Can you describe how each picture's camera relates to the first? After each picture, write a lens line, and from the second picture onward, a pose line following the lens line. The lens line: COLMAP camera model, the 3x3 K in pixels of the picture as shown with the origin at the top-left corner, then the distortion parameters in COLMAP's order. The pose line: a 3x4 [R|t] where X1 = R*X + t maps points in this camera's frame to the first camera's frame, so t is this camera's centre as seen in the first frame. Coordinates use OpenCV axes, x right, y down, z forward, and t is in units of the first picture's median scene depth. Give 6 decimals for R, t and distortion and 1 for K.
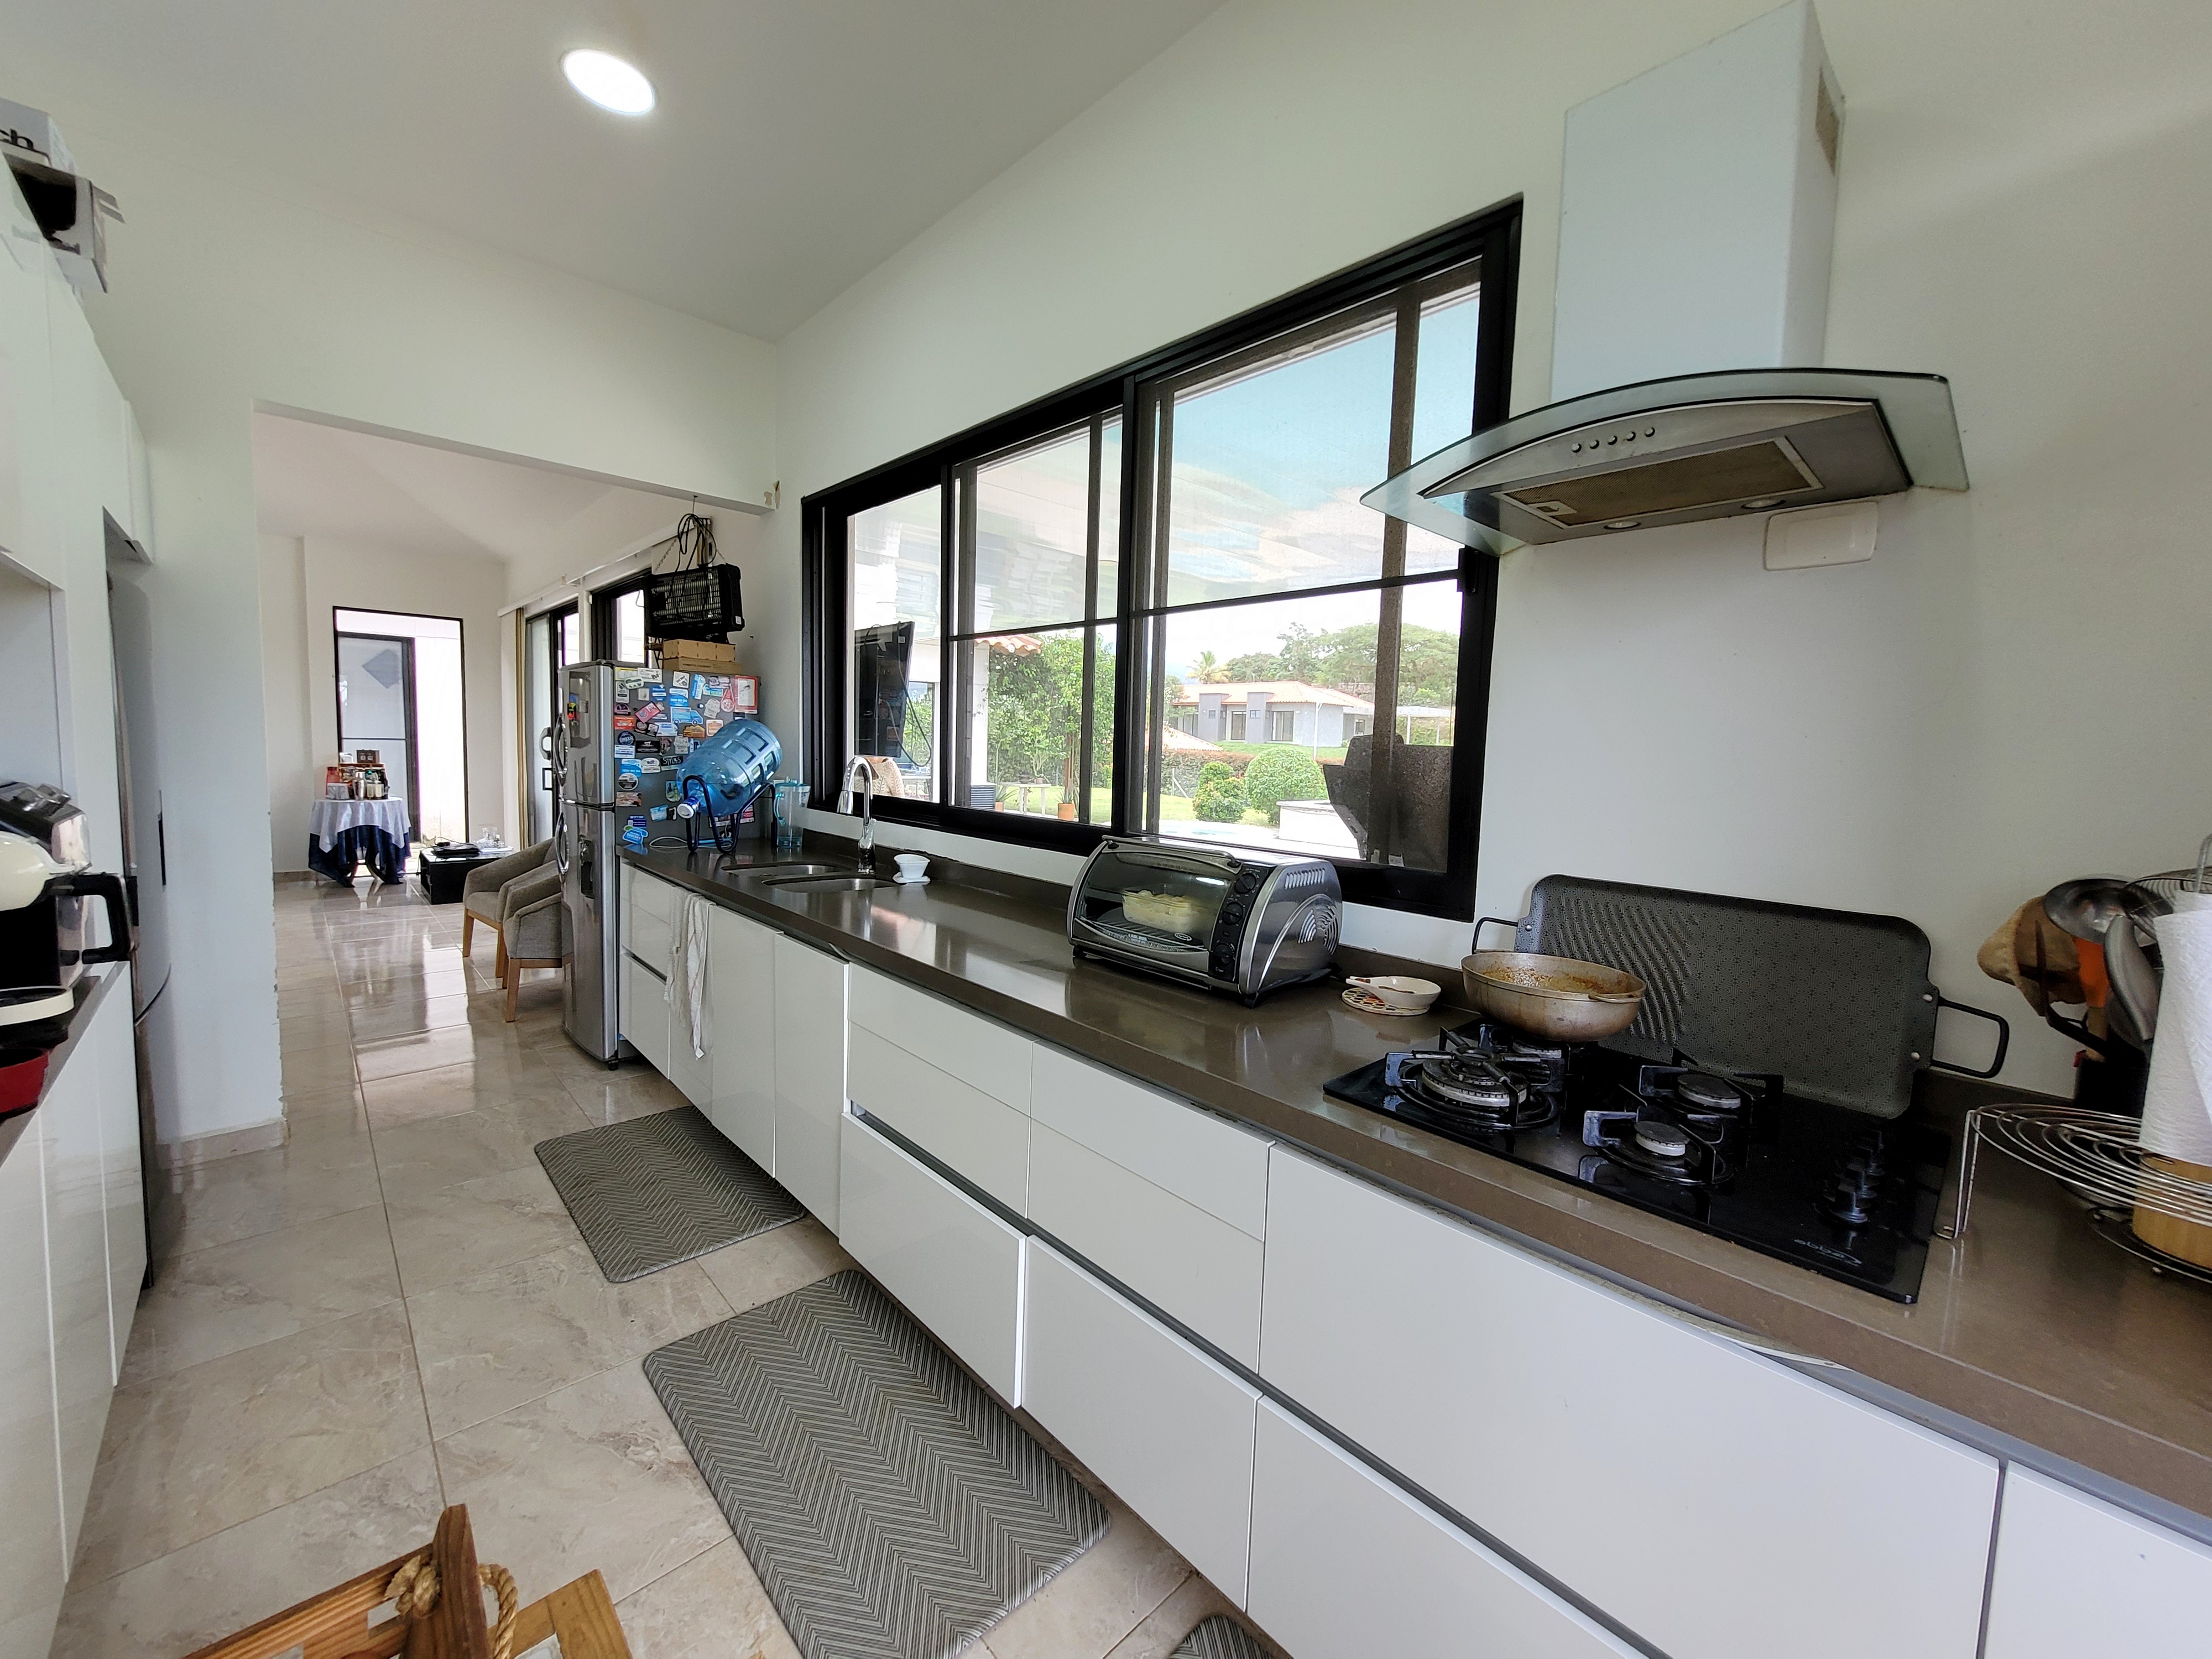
lens RADIAL K [[870.4, 0, 1105.4], [0, 870.4, 809.3], [0, 0, 1]] dist [-0.000166, 0.000298]
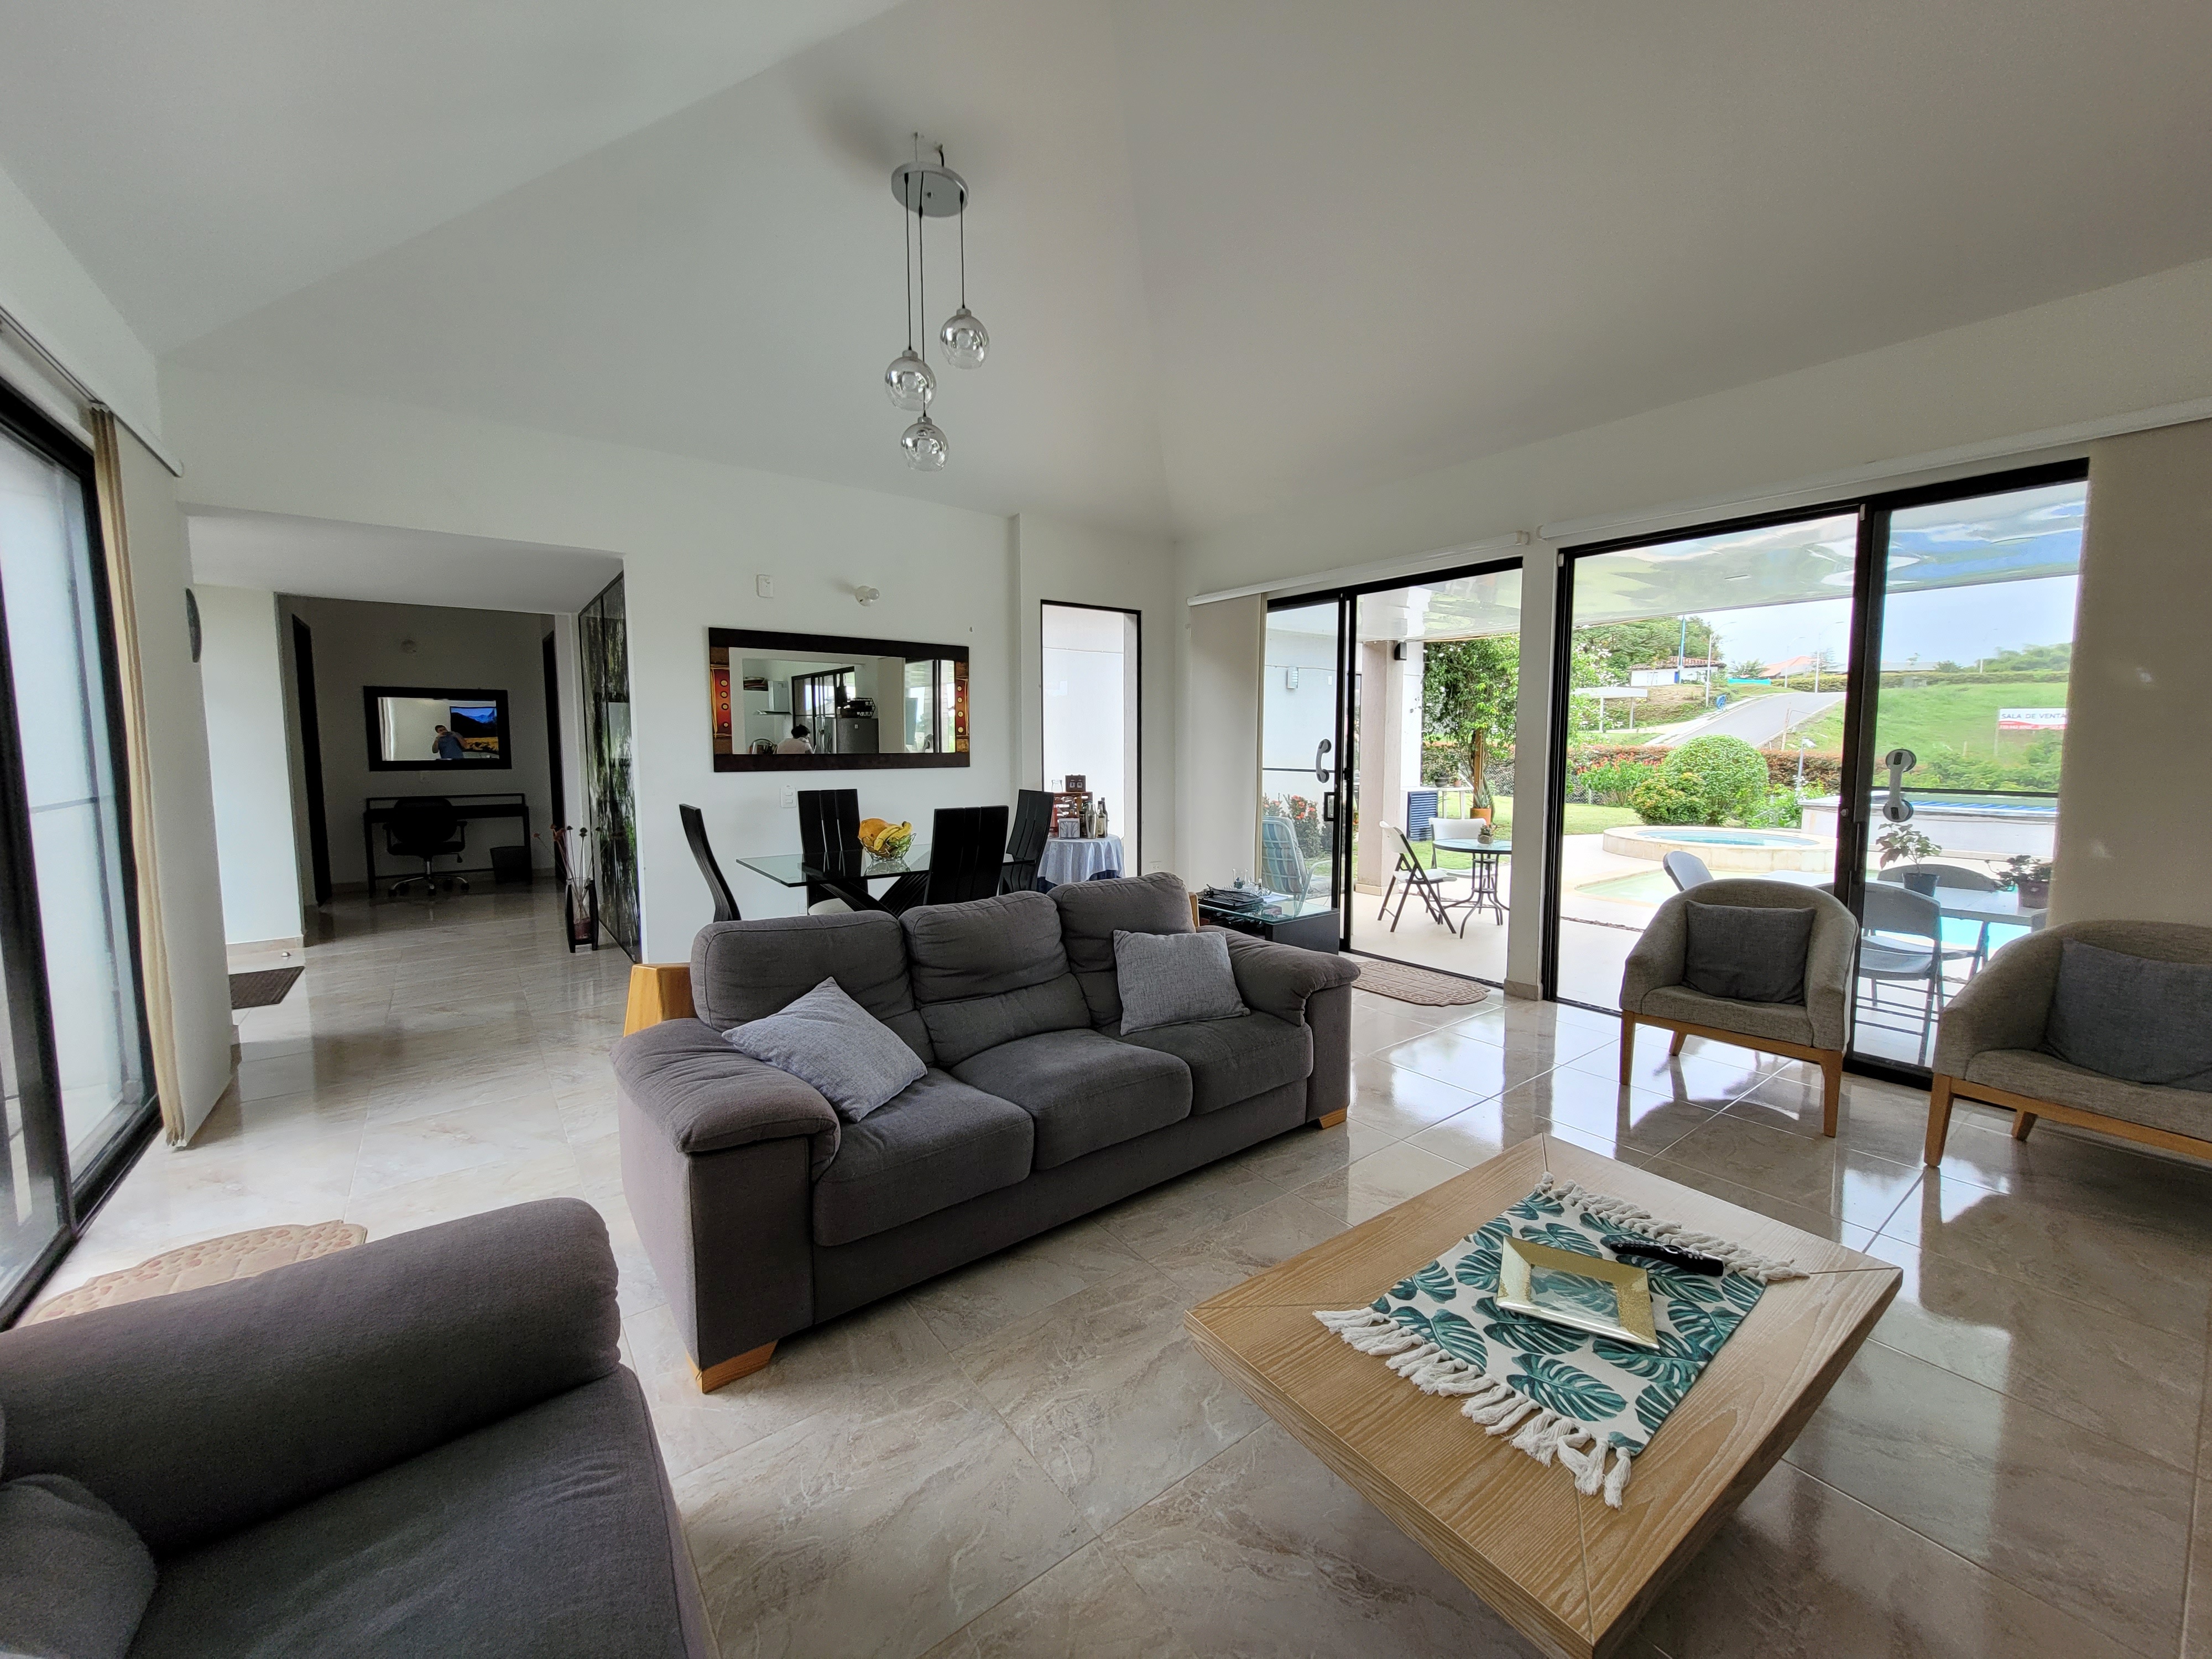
lens RADIAL K [[870.4, 0, 1112.5], [0, 870.4, 820.0], [0, 0, 1]] dist [-0.000166, 0.000298]
pose [[0.993067, -0.024638, -0.114941, -0.730553], [0.026322, 0.999567, 0.013148, -0.037141], [0.114568, -0.016082, 0.993285, 0.196798]]
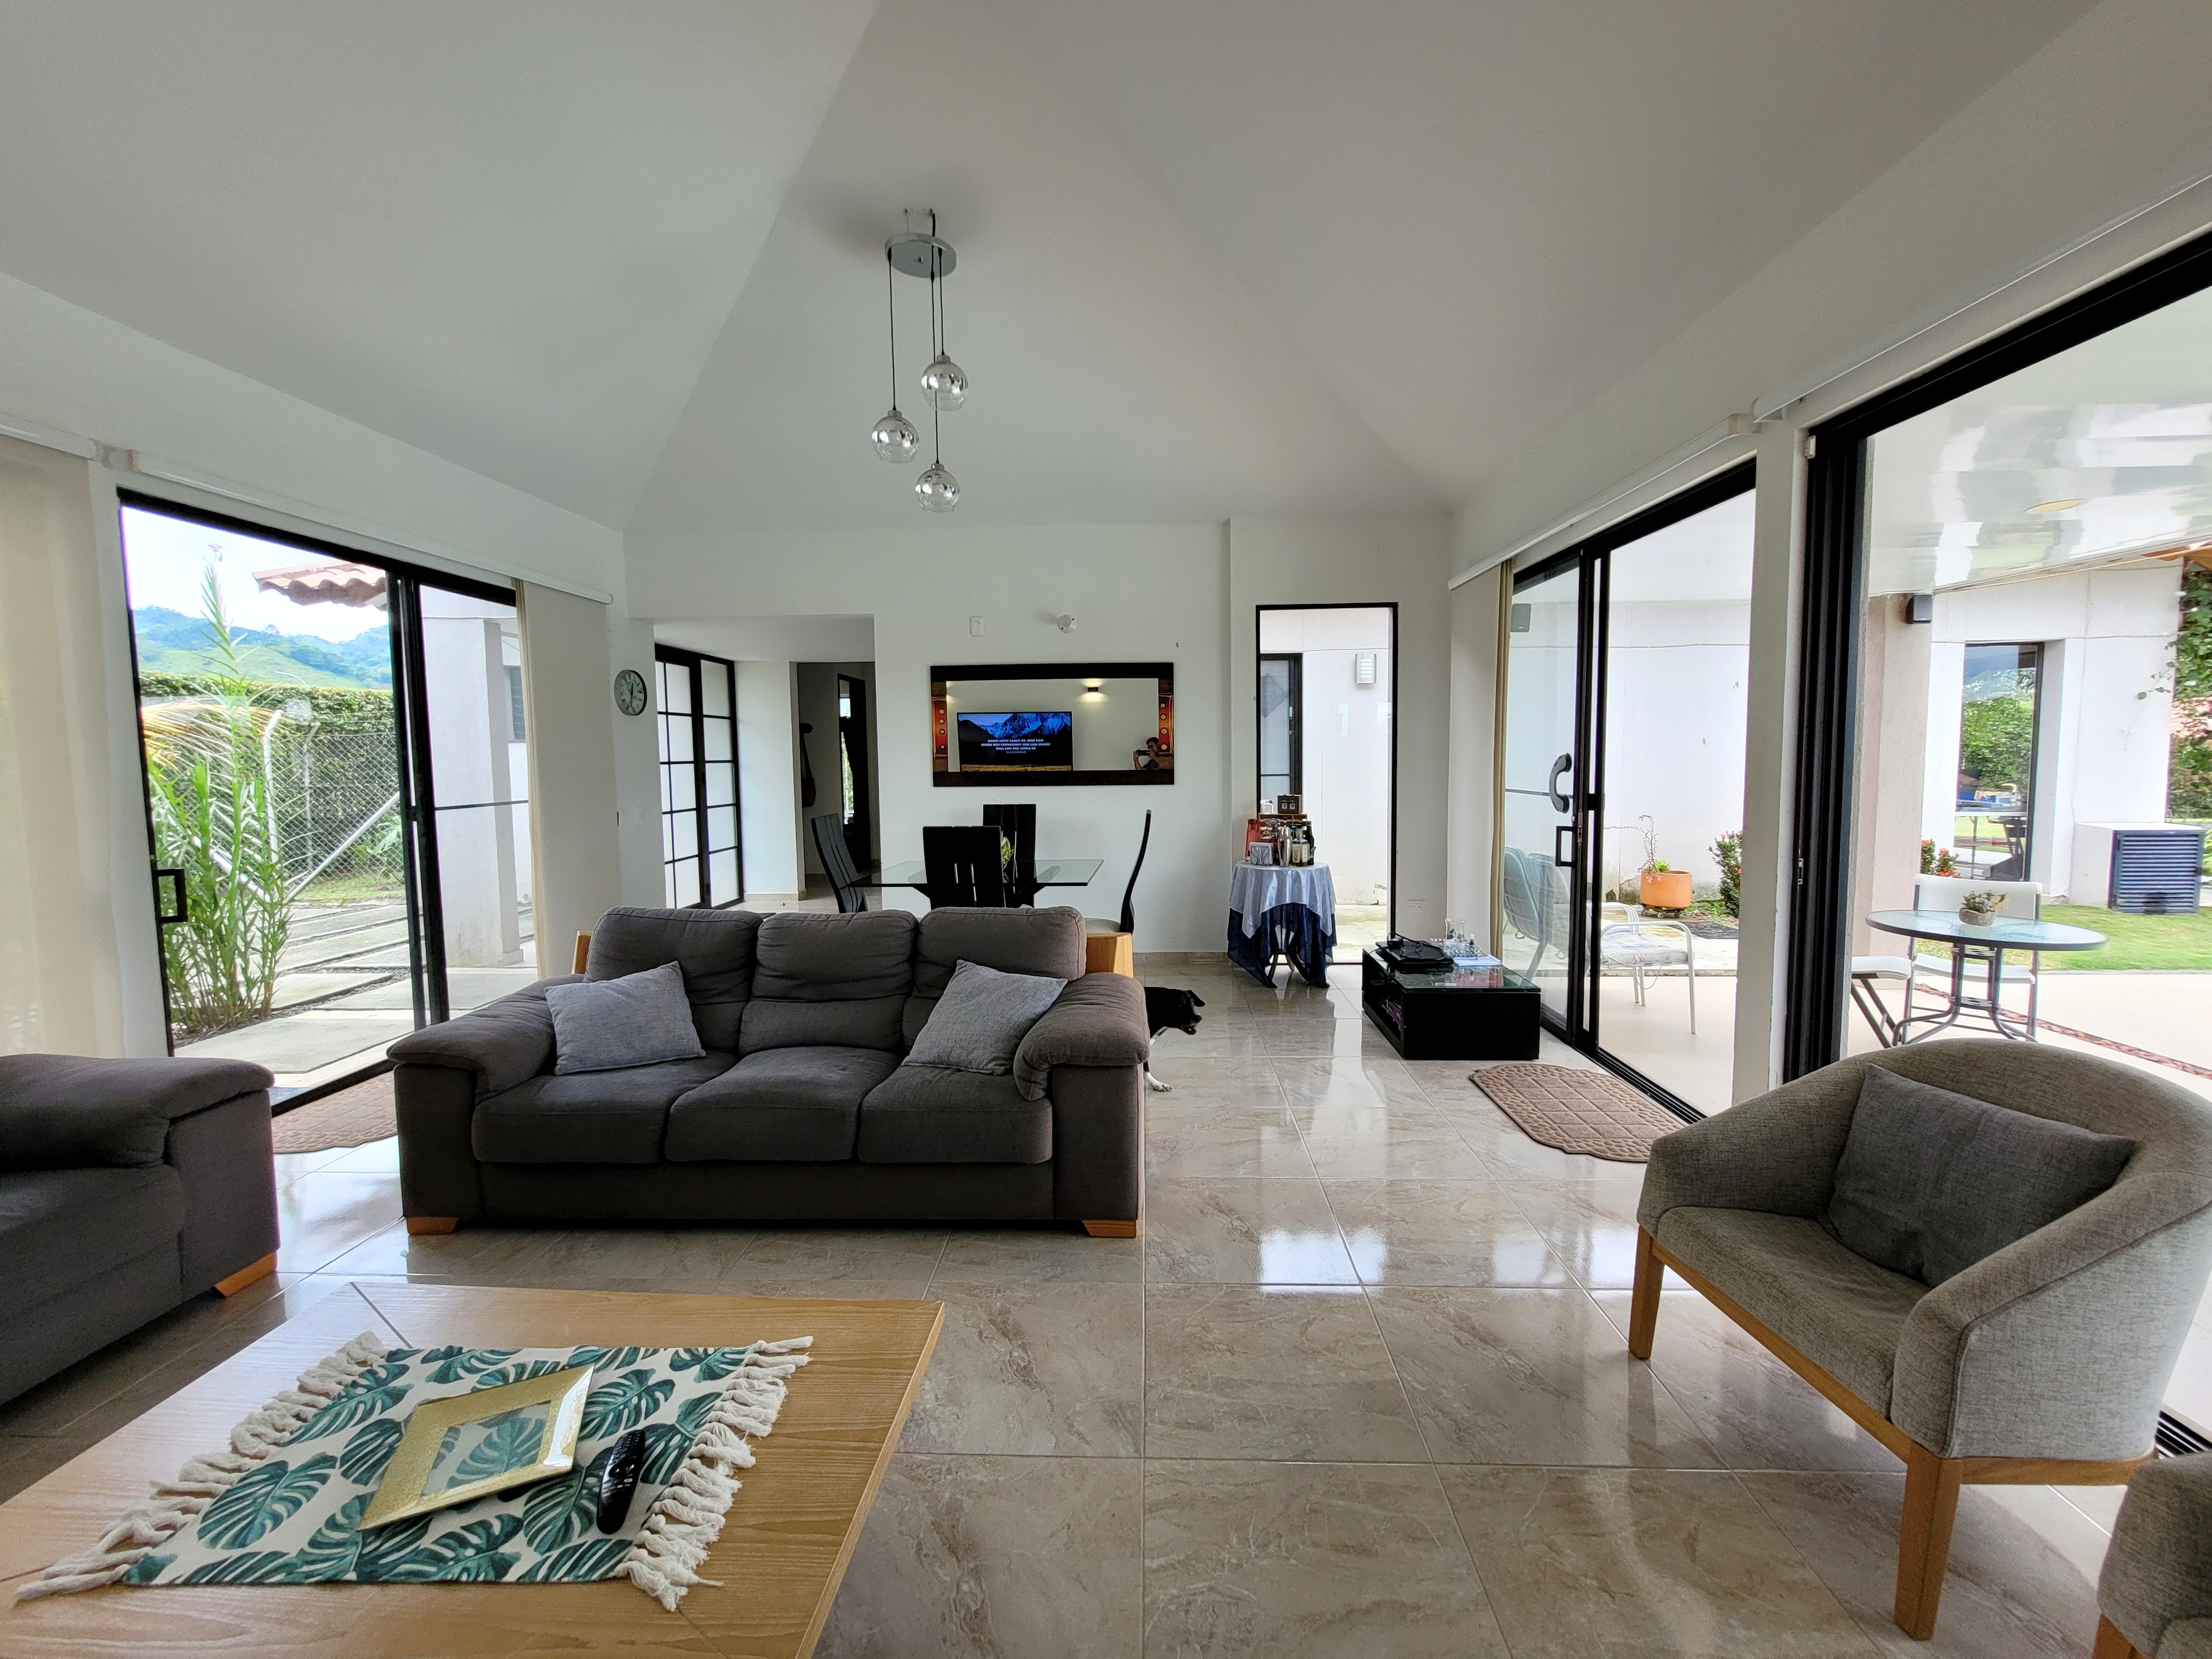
lens RADIAL K [[870.4, 0, 1106.6], [0, 870.4, 818.0], [0, 0, 1]] dist [-0.000166, 0.000298]
pose [[0.694854, 0.010396, -0.719076, -0.432720], [-0.018462, 0.999824, -0.003385, -0.044538], [0.718914, 0.015627, 0.694924, 0.384801]]
